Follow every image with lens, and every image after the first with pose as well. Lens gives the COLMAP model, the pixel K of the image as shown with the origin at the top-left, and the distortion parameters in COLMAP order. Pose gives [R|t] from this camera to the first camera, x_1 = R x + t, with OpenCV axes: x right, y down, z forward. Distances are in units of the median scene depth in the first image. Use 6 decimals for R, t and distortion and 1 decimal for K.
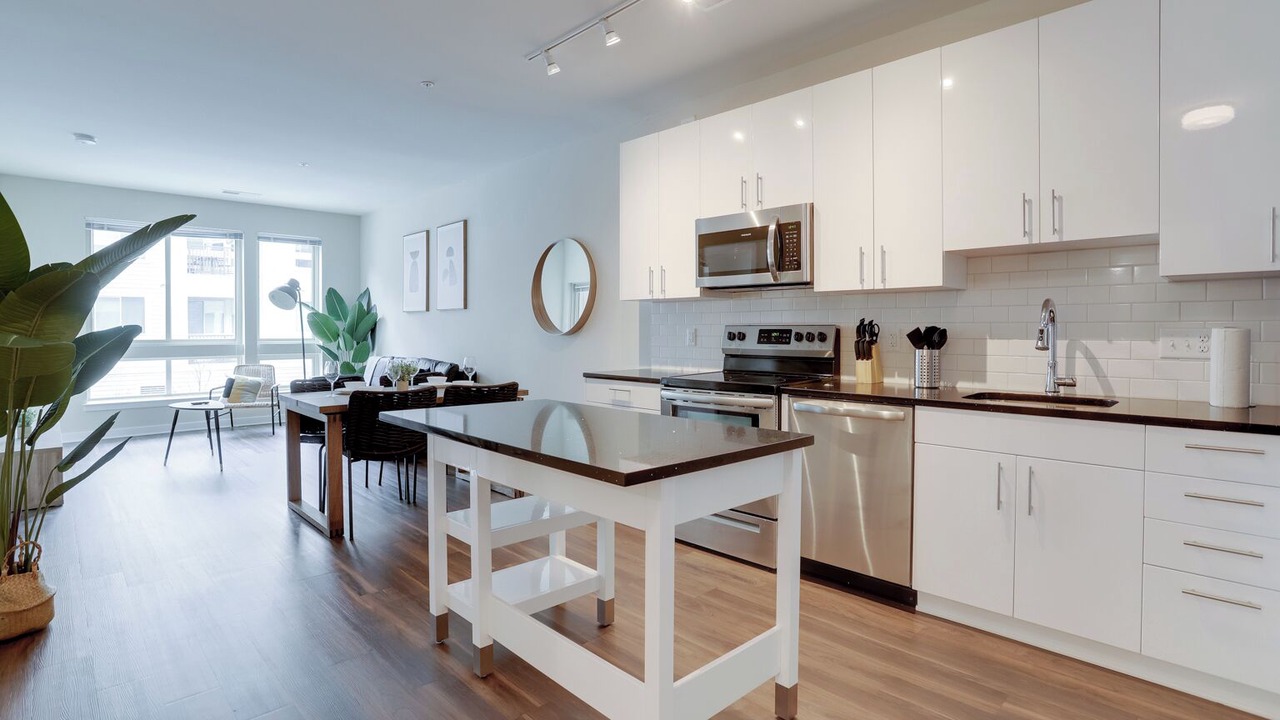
lens RADIAL K [[622.0, 0, 630.7], [0, 622.0, 350.5], [0, 0, 1]] dist [-0.024635, 0.008714]
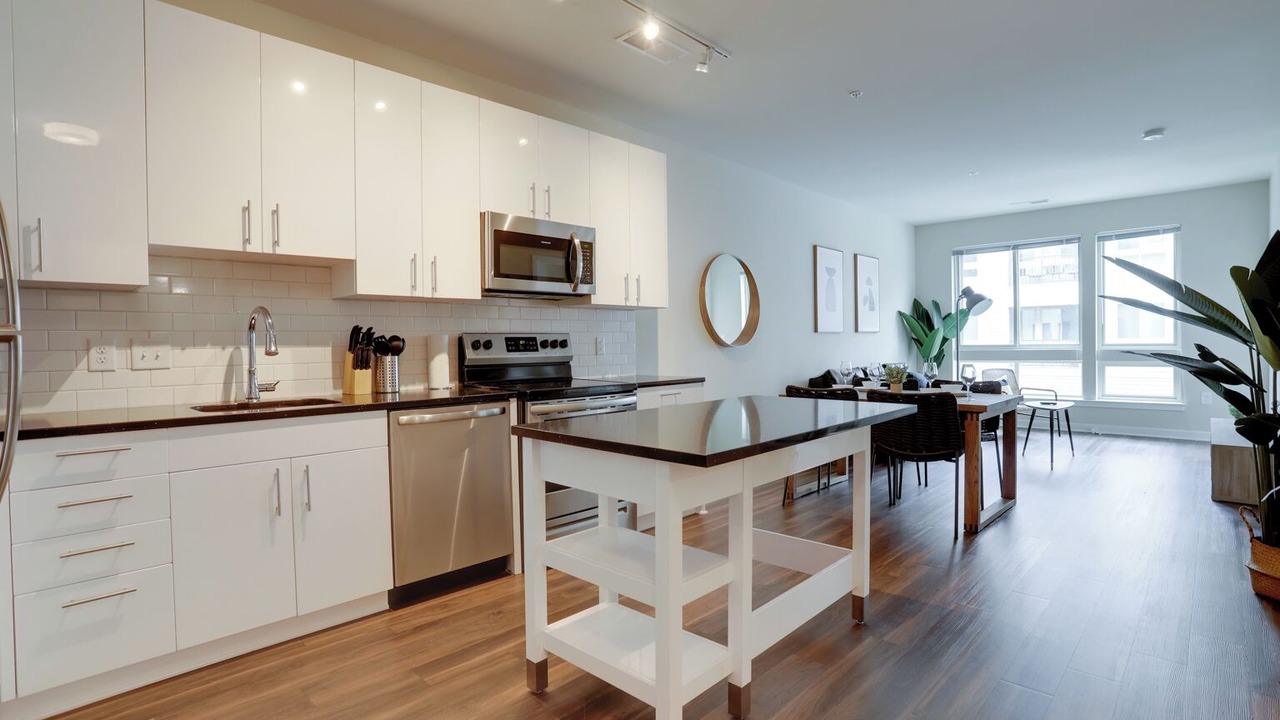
lens RADIAL K [[622.0, 0, 642.3], [0, 622.0, 353.8], [0, 0, 1]] dist [-0.024635, 0.008714]
pose [[-0.053893, -0.026659, 0.998191, -0.779711], [0.031965, 0.999085, 0.028408, -0.029006], [-0.998035, 0.033438, -0.052991, 0.845847]]
